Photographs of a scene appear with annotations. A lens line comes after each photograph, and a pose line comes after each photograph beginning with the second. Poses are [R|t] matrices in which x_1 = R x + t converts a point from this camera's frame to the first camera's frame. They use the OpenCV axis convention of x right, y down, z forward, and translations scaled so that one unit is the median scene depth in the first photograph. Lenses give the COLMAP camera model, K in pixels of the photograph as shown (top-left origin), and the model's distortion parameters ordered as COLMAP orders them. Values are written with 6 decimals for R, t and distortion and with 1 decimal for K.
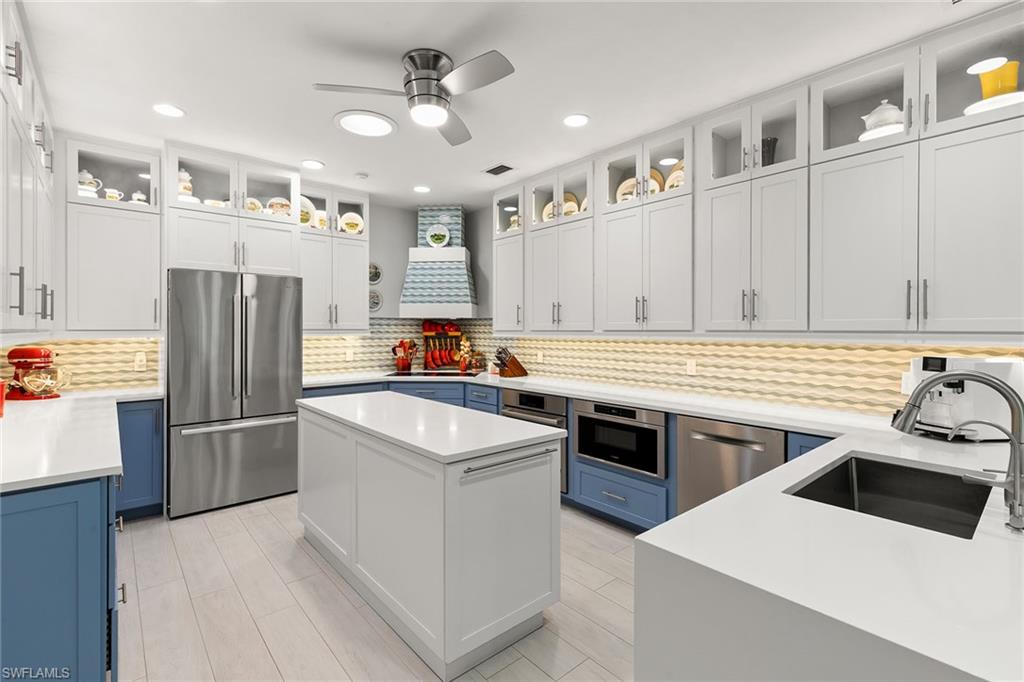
lens RADIAL K [[465.2, 0, 517.8], [0, 465.2, 330.0], [0, 0, 1]] dist [0.012183, -0.002766]
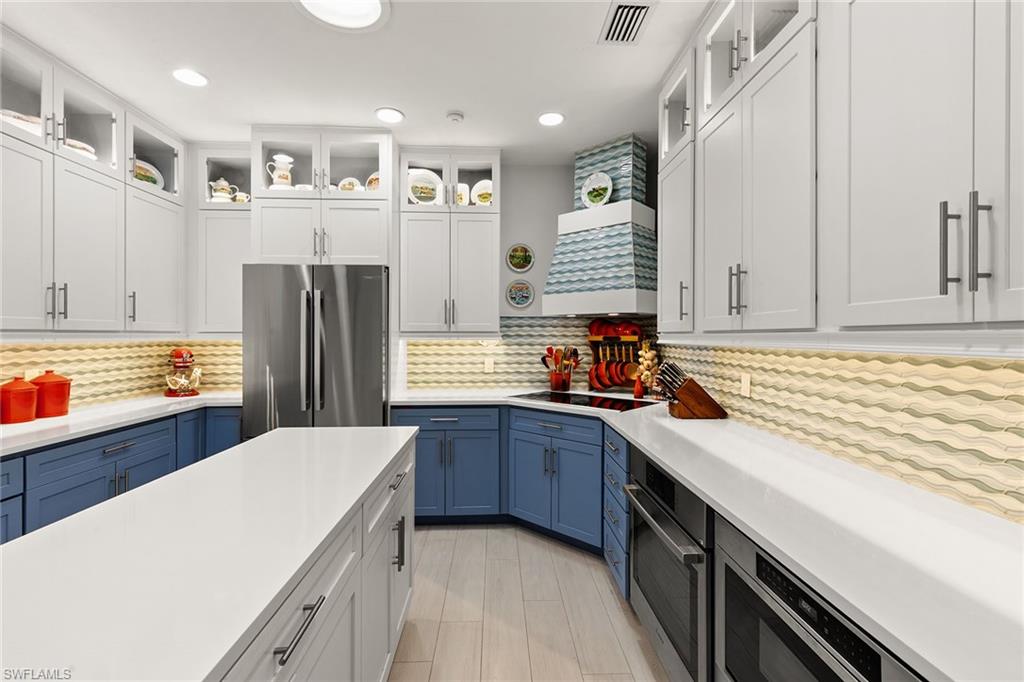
lens RADIAL K [[465.2, 0, 510.1], [0, 465.2, 336.8], [0, 0, 1]] dist [0.012183, -0.002766]
pose [[0.776180, 0.001632, -0.630509, 0.209200], [-0.001628, 0.999999, 0.000584, 0.008017], [0.630509, 0.000573, 0.776182, 0.563573]]
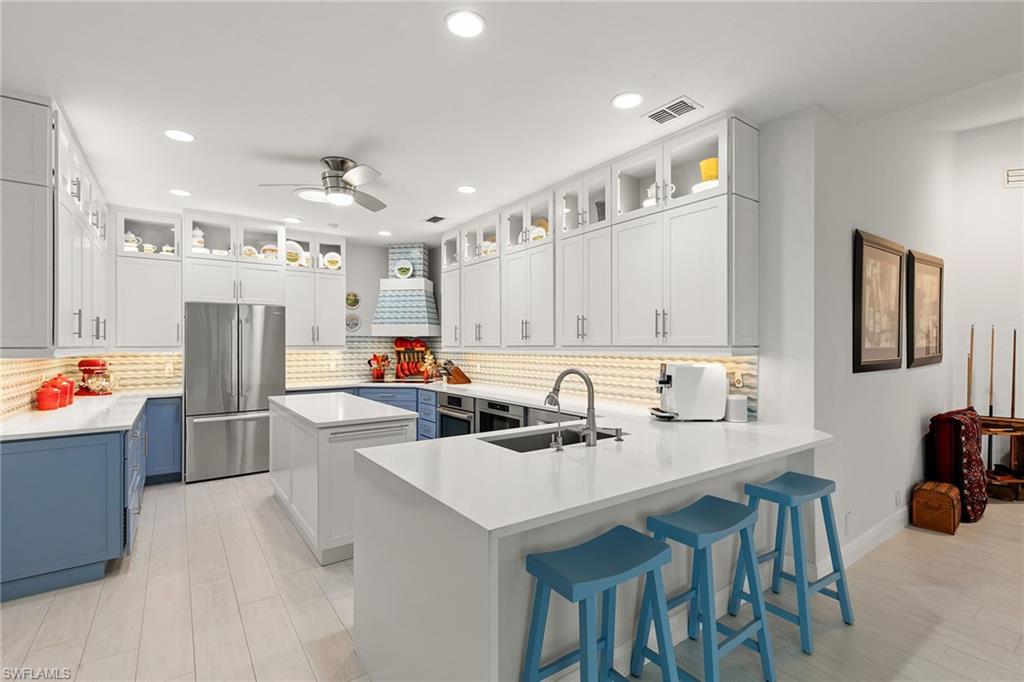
lens RADIAL K [[465.2, 0, 518.0], [0, 465.2, 343.9], [0, 0, 1]] dist [0.012183, -0.002766]
pose [[0.996344, -0.003318, -0.085371, 0.319727], [0.002951, 0.999986, -0.004424, 0.001037], [0.085385, 0.004156, 0.996339, -0.265354]]
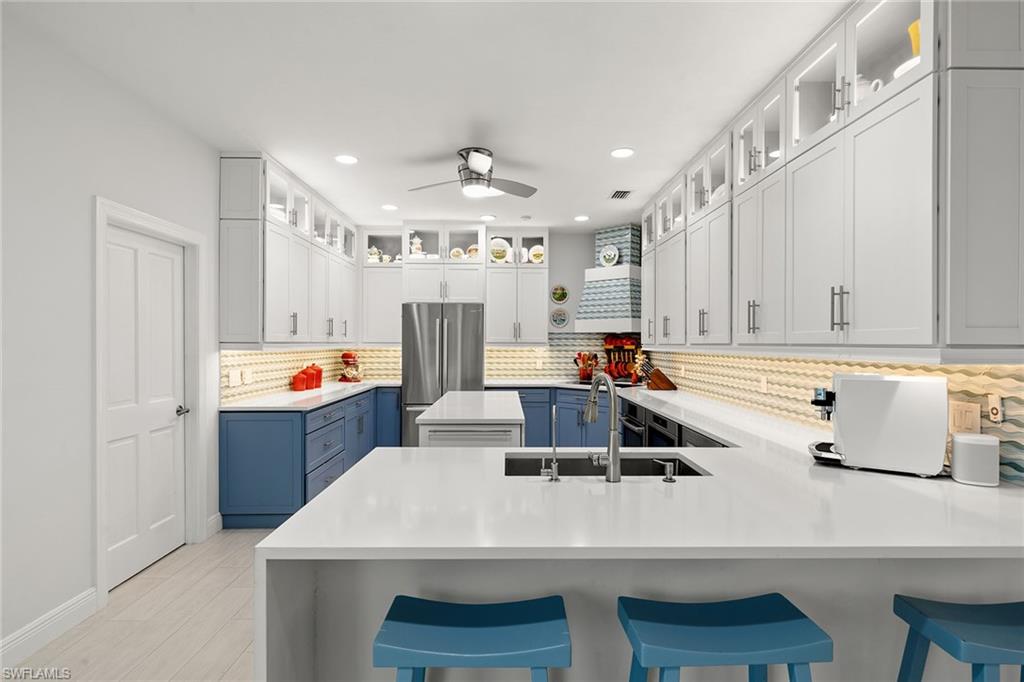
lens RADIAL K [[523.8, 0, 514.5], [0, 523.8, 341.3], [0, 0, 1]] dist [-0.001937, -0.002499]
pose [[0.767525, -0.000461, -0.641019, 0.601331], [-0.003899, 0.999978, -0.005388, 0.002950], [0.641007, 0.006635, 0.767506, -0.089952]]
